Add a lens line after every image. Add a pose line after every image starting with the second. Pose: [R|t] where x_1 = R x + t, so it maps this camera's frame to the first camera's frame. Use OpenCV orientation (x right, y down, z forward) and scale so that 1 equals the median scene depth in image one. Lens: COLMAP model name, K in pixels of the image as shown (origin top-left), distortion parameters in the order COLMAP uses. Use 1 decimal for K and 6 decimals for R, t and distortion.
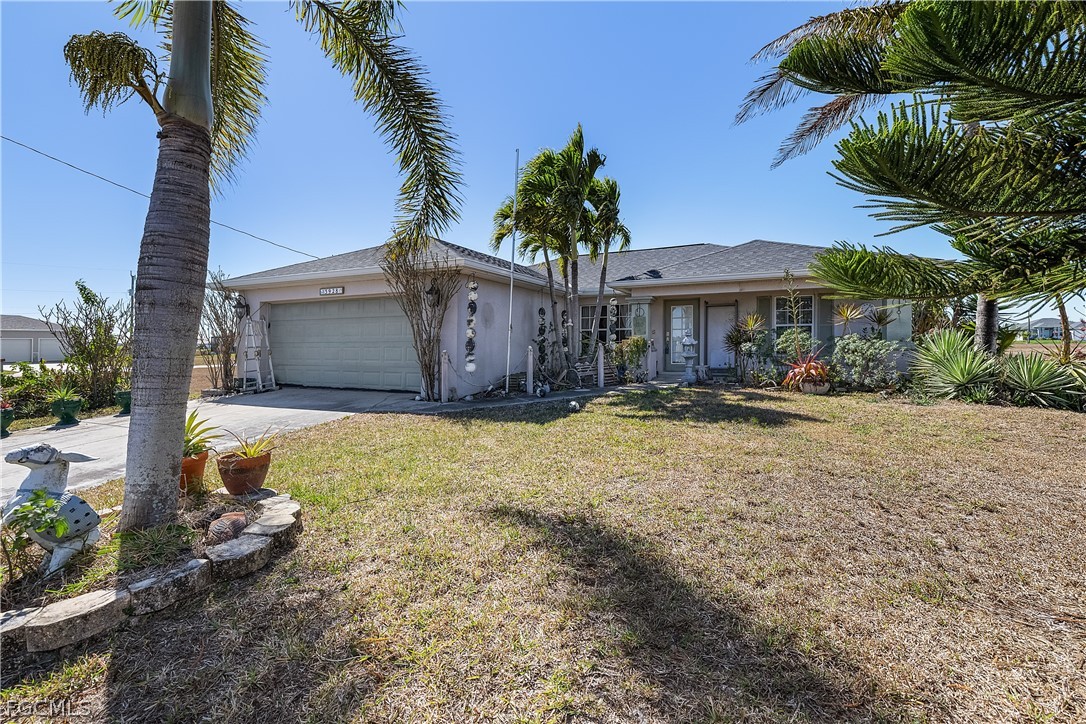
lens RADIAL K [[466.5, 0, 539.3], [0, 466.5, 345.4], [0, 0, 1]] dist [0.001226, 0.000350]
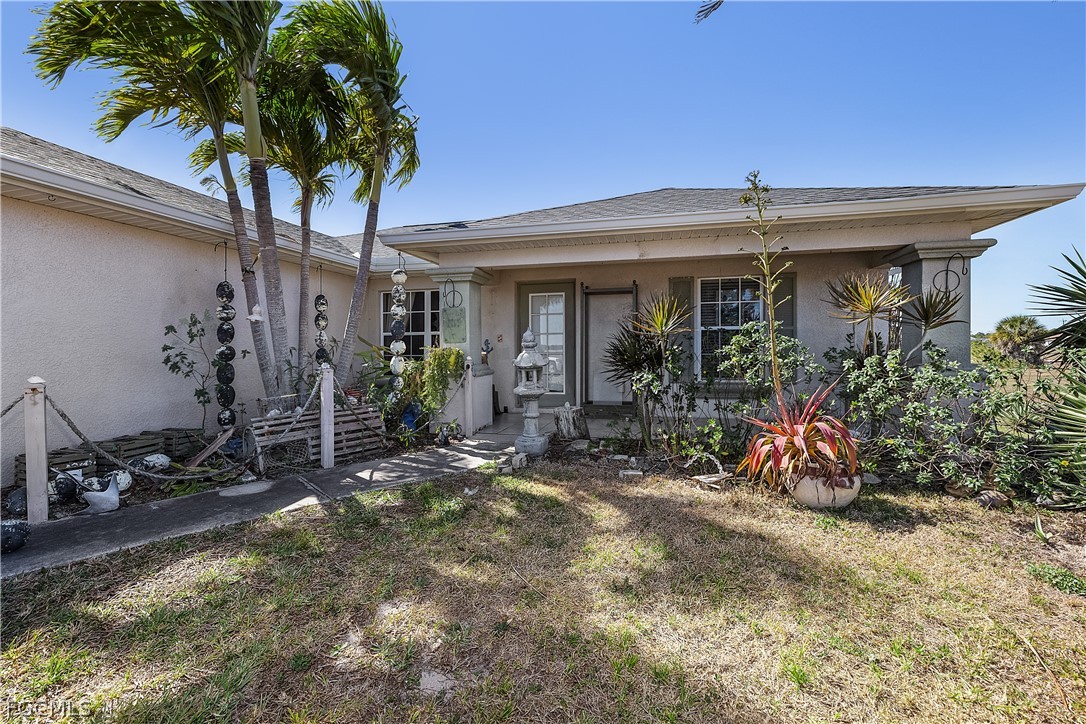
lens RADIAL K [[460.9, 0, 543.0], [0, 460.9, 362.0], [0, 0, 1]] dist [0.000121, -0.000037]
pose [[0.980891, -0.002857, 0.194537, 0.246450], [-0.001330, 0.999770, 0.021388, -0.015847], [-0.194554, -0.021238, 0.980662, 0.569617]]
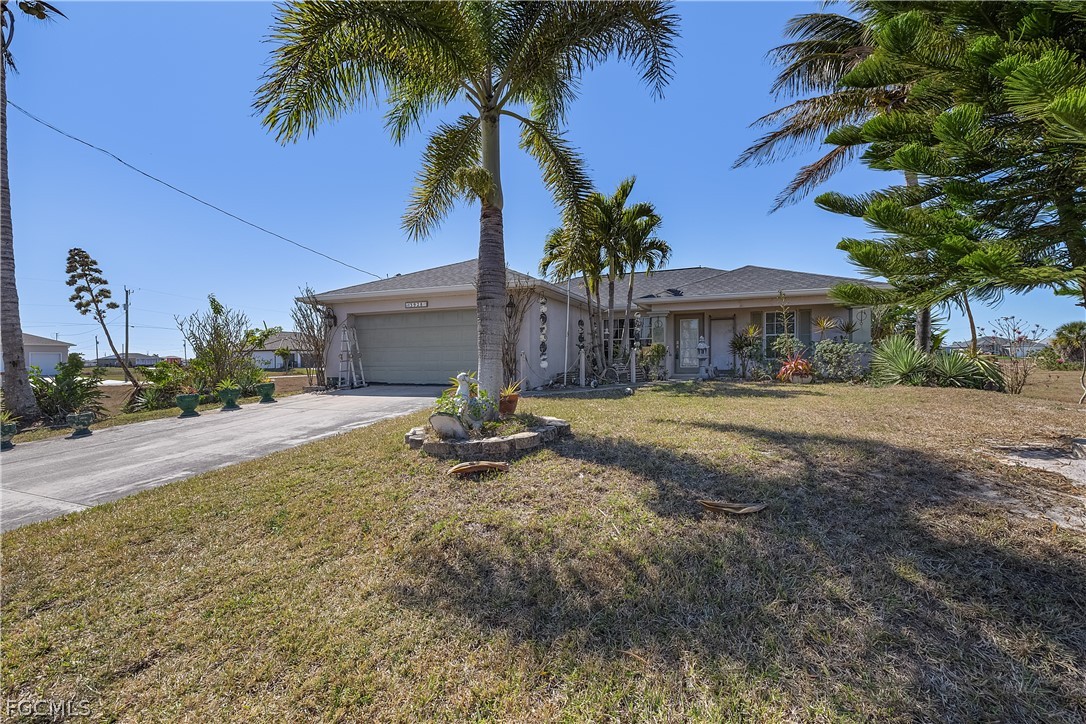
lens RADIAL K [[460.9, 0, 543.0], [0, 460.9, 362.0], [0, 0, 1]] dist [0.000121, -0.000037]
pose [[0.998402, -0.000751, 0.056497, -0.182724], [0.000833, 0.999999, -0.001429, 0.035612], [-0.056496, 0.001474, 0.998402, -0.225981]]
